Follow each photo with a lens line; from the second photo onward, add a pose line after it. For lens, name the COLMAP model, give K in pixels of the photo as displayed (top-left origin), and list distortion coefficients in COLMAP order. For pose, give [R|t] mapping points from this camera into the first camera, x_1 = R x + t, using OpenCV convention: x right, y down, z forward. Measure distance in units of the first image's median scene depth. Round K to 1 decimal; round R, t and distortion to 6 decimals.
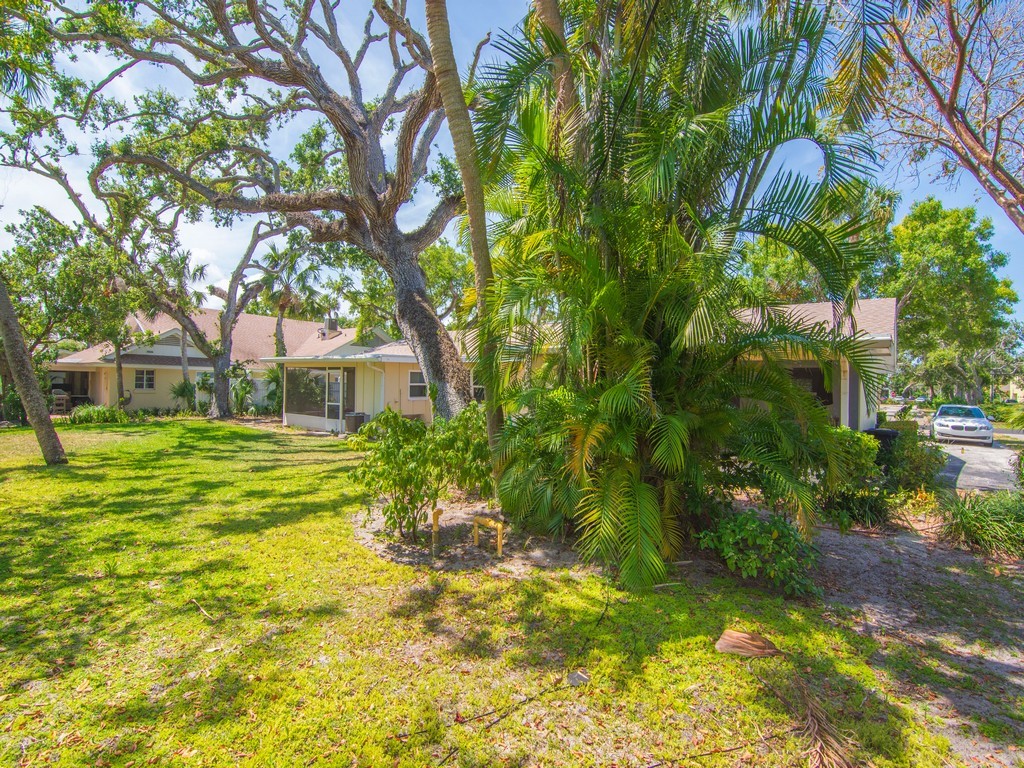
lens RADIAL K [[511.7, 0, 520.7], [0, 511.7, 388.3], [0, 0, 1]] dist [0.001838, -0.010402]
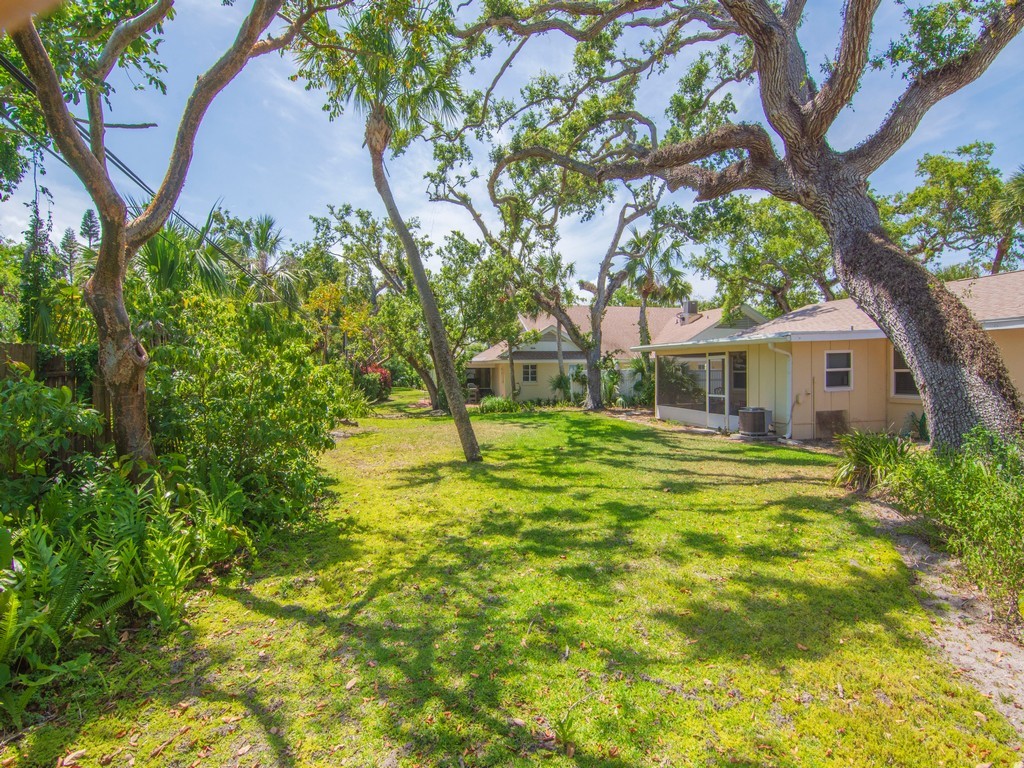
lens RADIAL K [[511.7, 0, 520.7], [0, 511.7, 388.3], [0, 0, 1]] dist [0.001838, -0.010402]
pose [[0.801674, -0.011578, -0.597649, -0.116809], [0.026920, 0.999497, 0.016747, -0.005078], [0.597155, -0.029514, 0.801583, 0.124550]]
